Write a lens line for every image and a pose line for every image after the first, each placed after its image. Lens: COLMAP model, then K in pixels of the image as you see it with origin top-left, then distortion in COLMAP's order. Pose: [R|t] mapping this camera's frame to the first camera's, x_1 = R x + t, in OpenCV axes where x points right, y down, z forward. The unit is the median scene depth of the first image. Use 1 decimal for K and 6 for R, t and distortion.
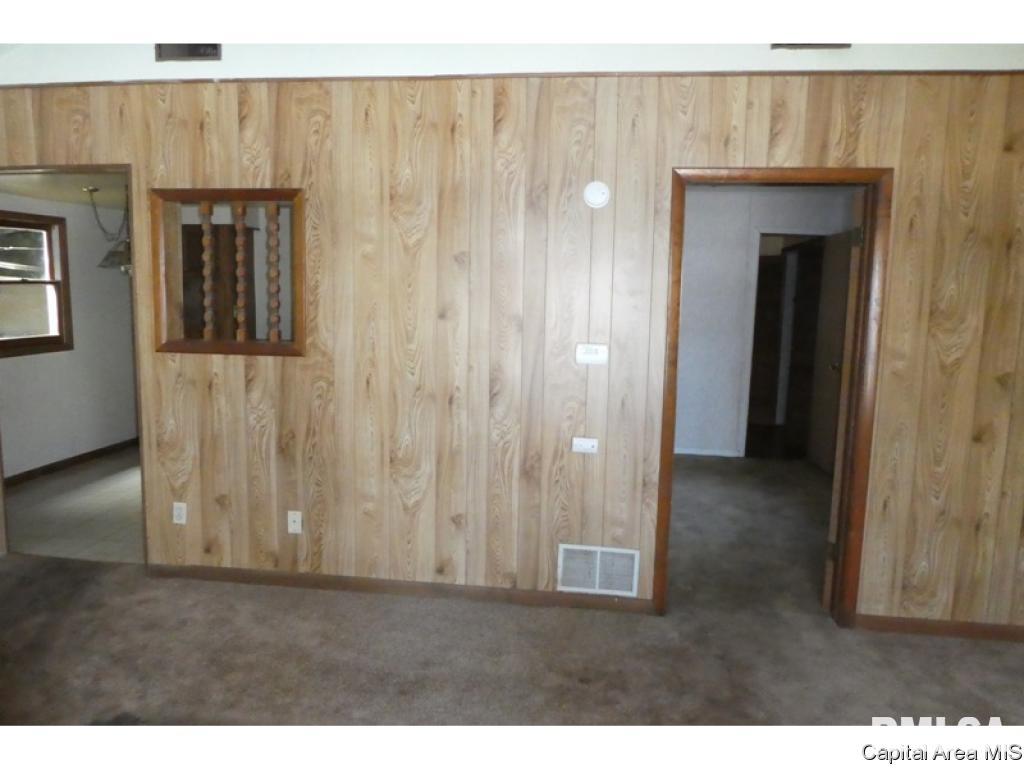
lens RADIAL K [[754.3, 0, 517.0], [0, 754.3, 378.9], [0, 0, 1]] dist [-0.000767, 0.003809]
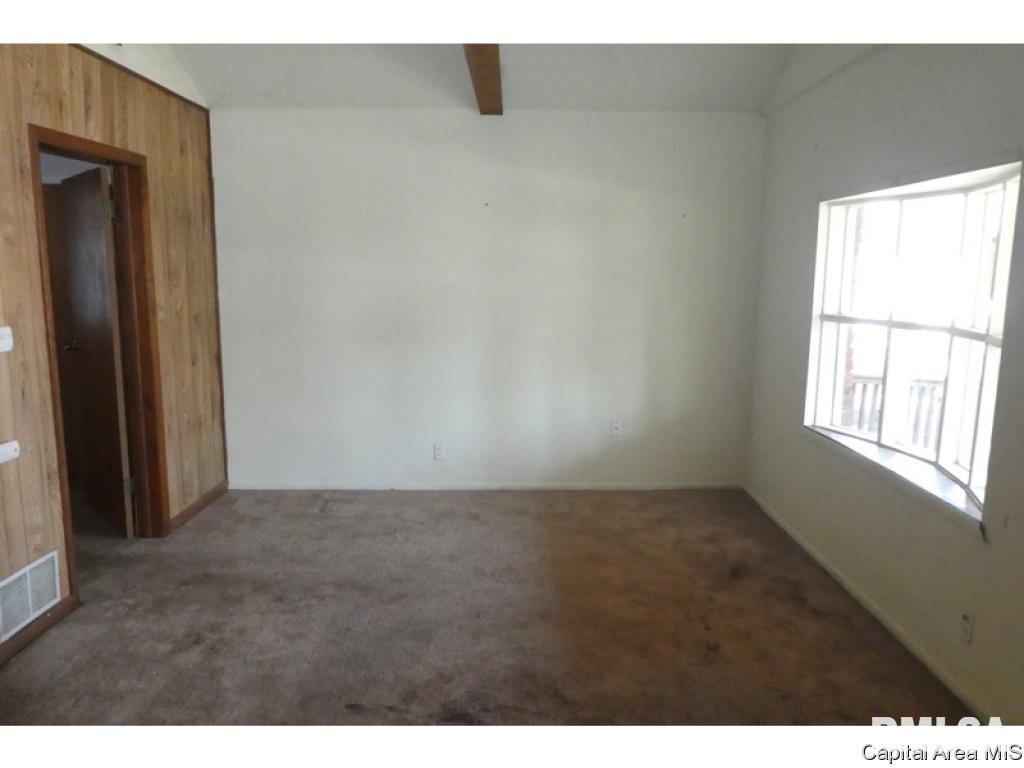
lens RADIAL K [[754.3, 0, 517.0], [0, 754.3, 378.9], [0, 0, 1]] dist [-0.000767, 0.003809]
pose [[-0.127093, -0.176555, 0.976051, -0.794171], [0.117046, 0.974486, 0.191513, -0.084188], [-0.984961, 0.138582, -0.103185, 0.547000]]
